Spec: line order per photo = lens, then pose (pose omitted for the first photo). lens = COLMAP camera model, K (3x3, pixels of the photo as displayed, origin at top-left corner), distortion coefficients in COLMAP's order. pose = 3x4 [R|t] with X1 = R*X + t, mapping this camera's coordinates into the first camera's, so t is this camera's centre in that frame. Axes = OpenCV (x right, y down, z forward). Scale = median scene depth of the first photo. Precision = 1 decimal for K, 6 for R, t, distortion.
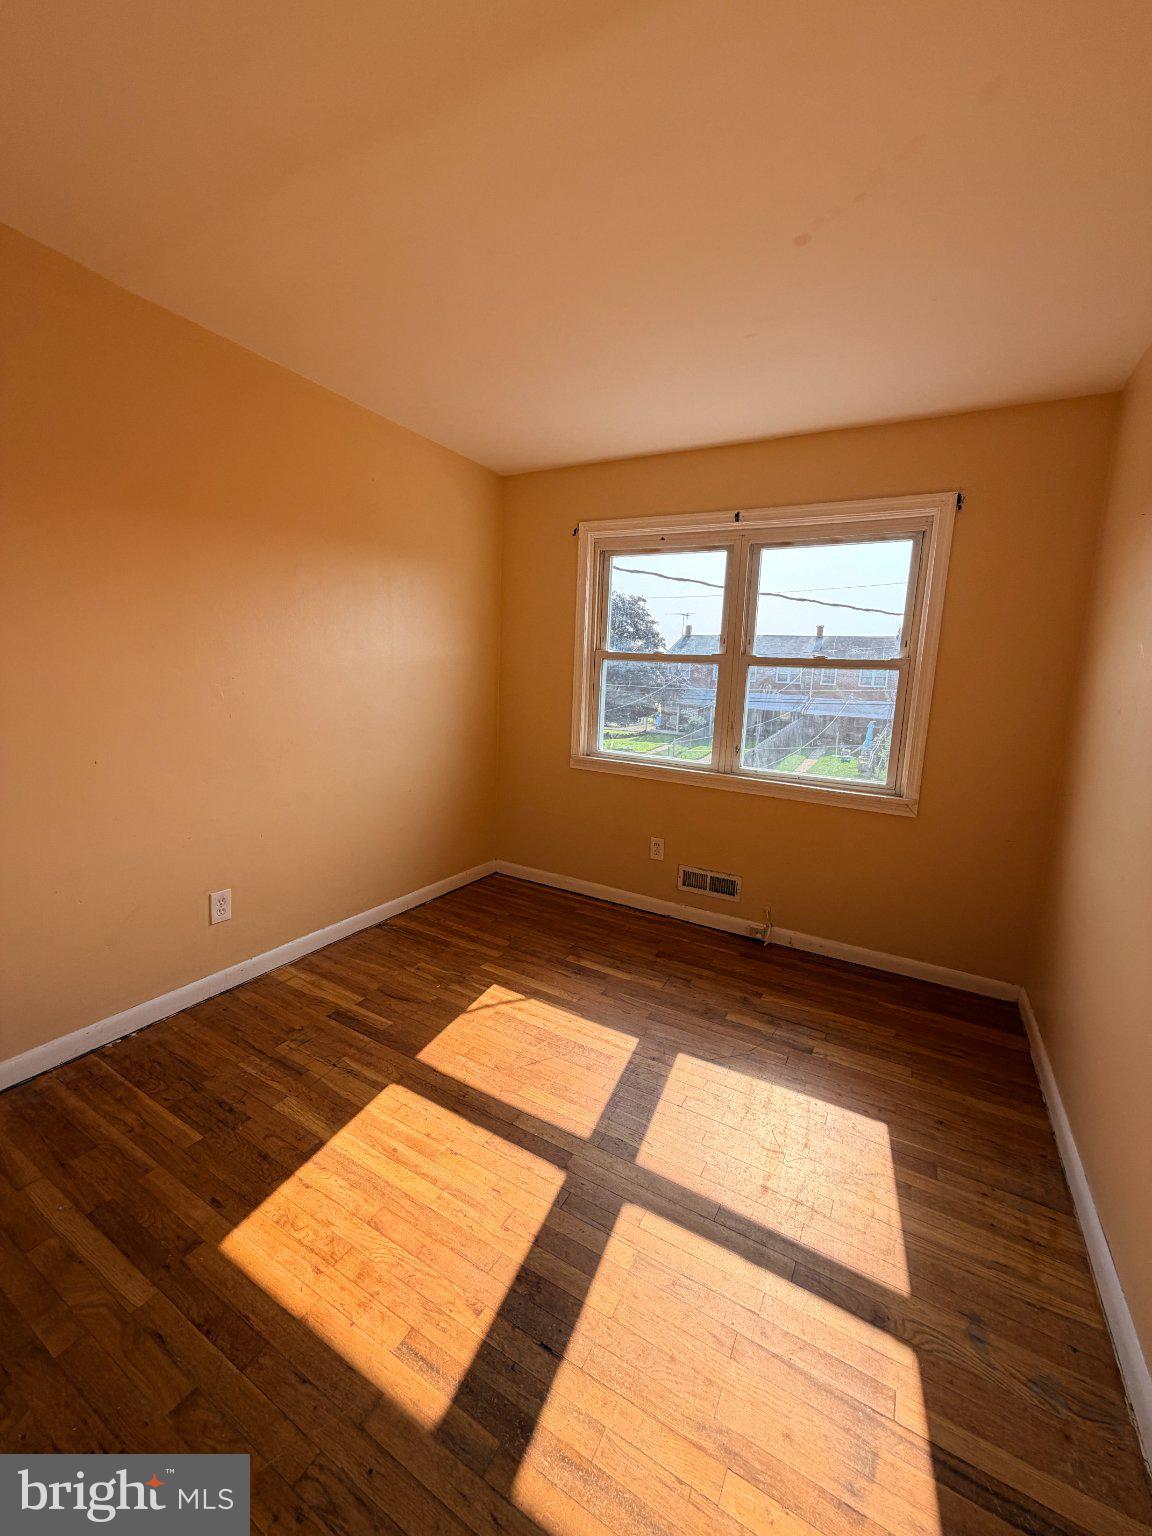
lens RADIAL K [[611.7, 0, 574.9], [0, 611.7, 764.2], [0, 0, 1]] dist [0.000679, 0.000306]
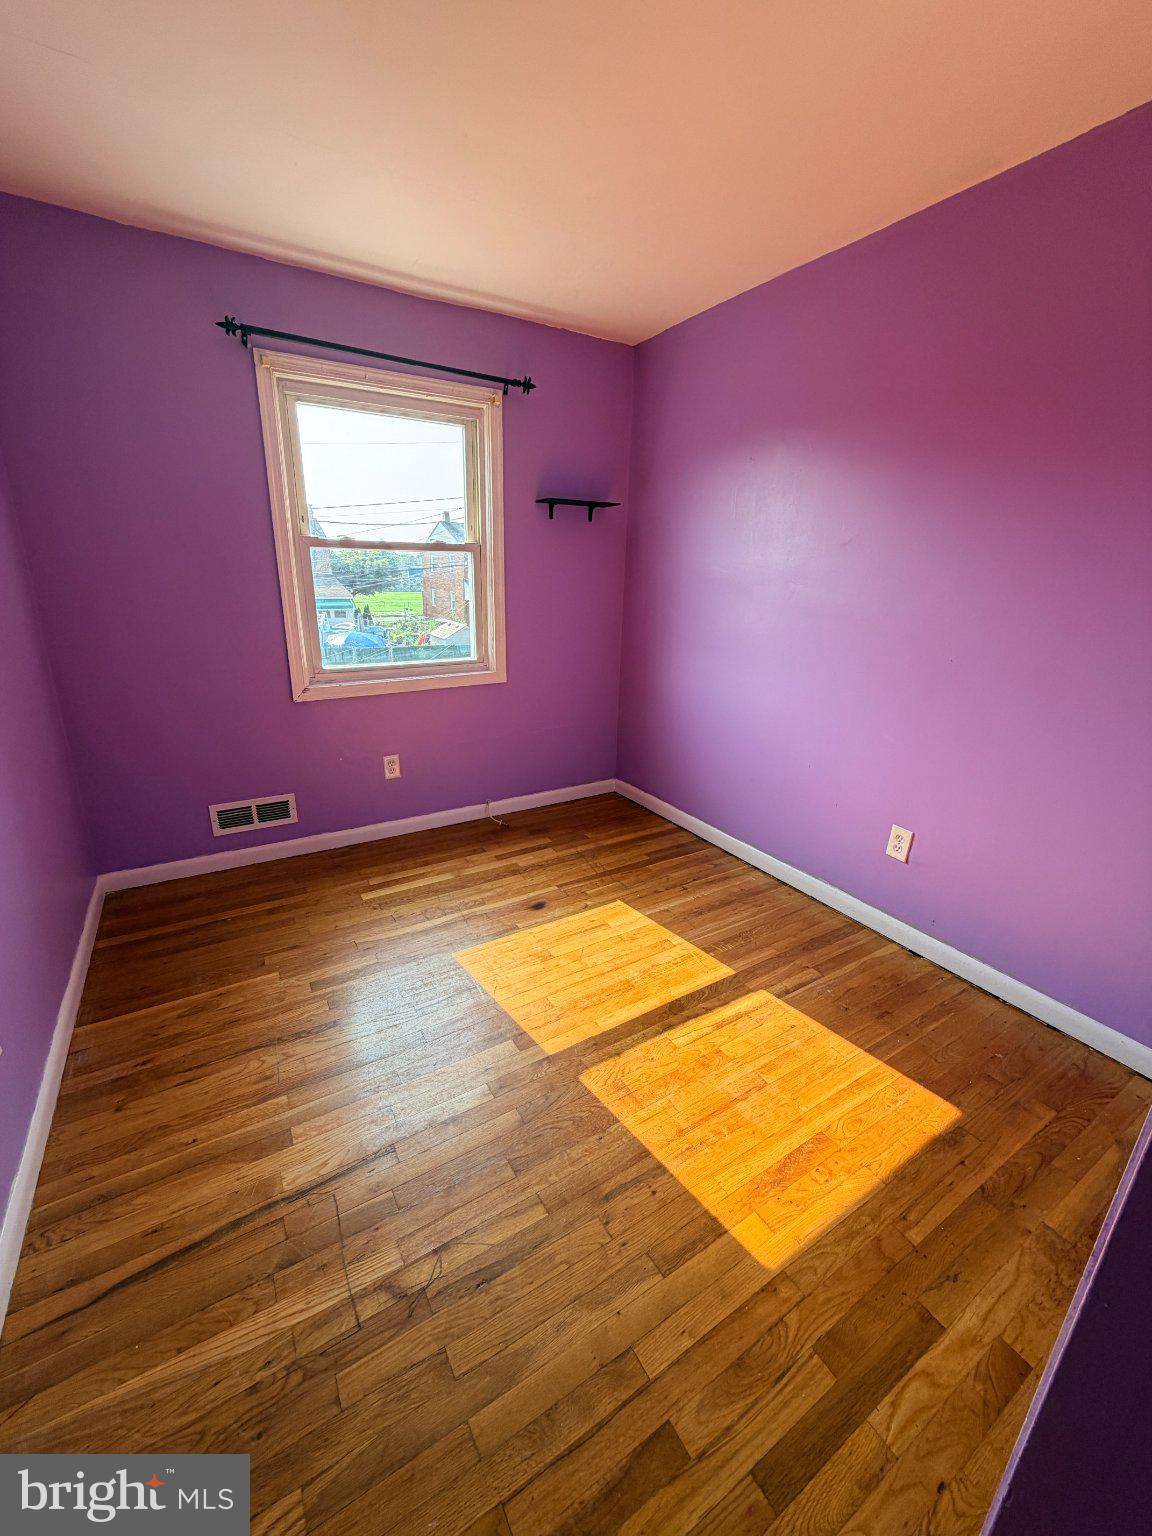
lens RADIAL K [[617.5, 0, 576.0], [0, 617.5, 768.0], [0, 0, 1]] dist [0.000997, 0.000102]
pose [[0.485224, -0.299710, 0.821420, -0.420385], [0.146654, 0.954009, 0.261457, -0.048586], [-0.862003, -0.006401, 0.506862, 0.275148]]
